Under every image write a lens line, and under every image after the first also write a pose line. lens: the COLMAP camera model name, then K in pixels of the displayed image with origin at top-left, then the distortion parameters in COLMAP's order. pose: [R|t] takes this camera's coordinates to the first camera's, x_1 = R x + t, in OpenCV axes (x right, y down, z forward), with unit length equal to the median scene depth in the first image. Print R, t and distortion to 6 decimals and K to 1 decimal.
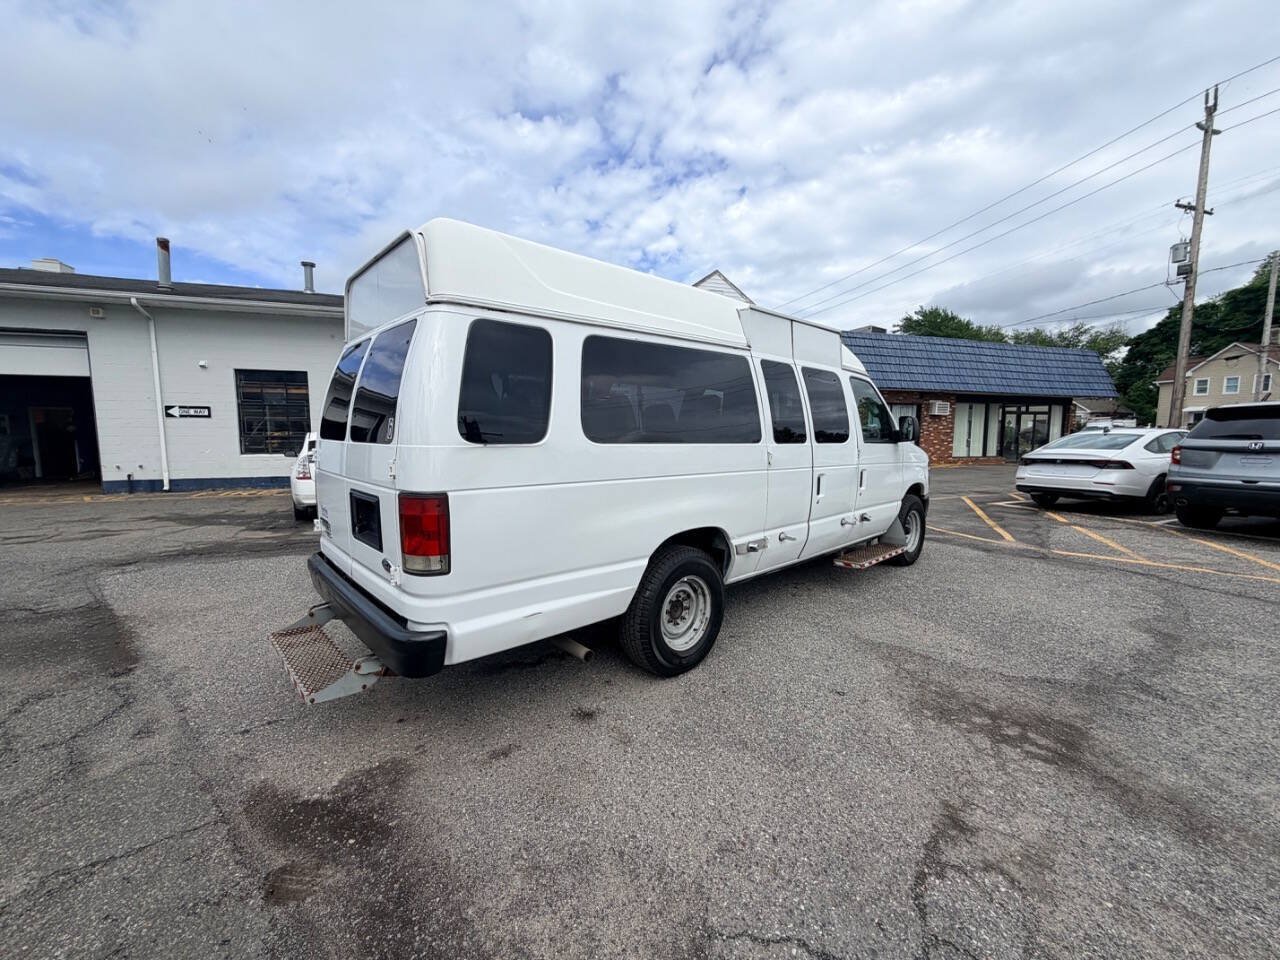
lens RADIAL K [[506.5, 0, 638.5], [0, 506.5, 484.7], [0, 0, 1]] dist [-0.000024, -0.000052]
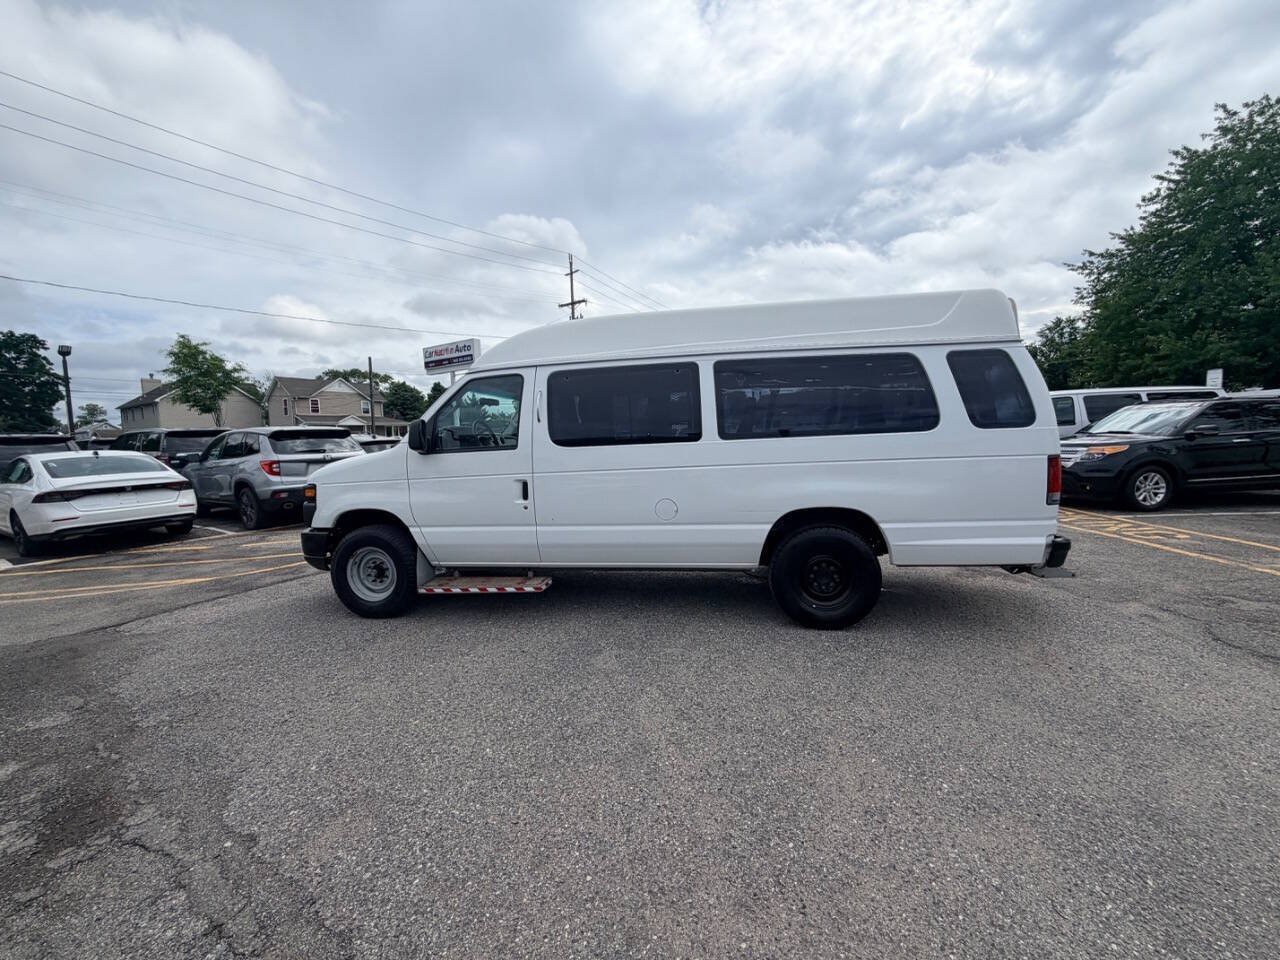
lens RADIAL K [[508.3, 0, 638.3], [0, 508.3, 479.7], [0, 0, 1]] dist [0.000247, -0.000151]
pose [[-0.618910, -0.042267, 0.784324, -0.518284], [0.112074, 0.983582, 0.141443, -0.129128], [-0.777425, 0.175443, -0.604012, 1.308363]]
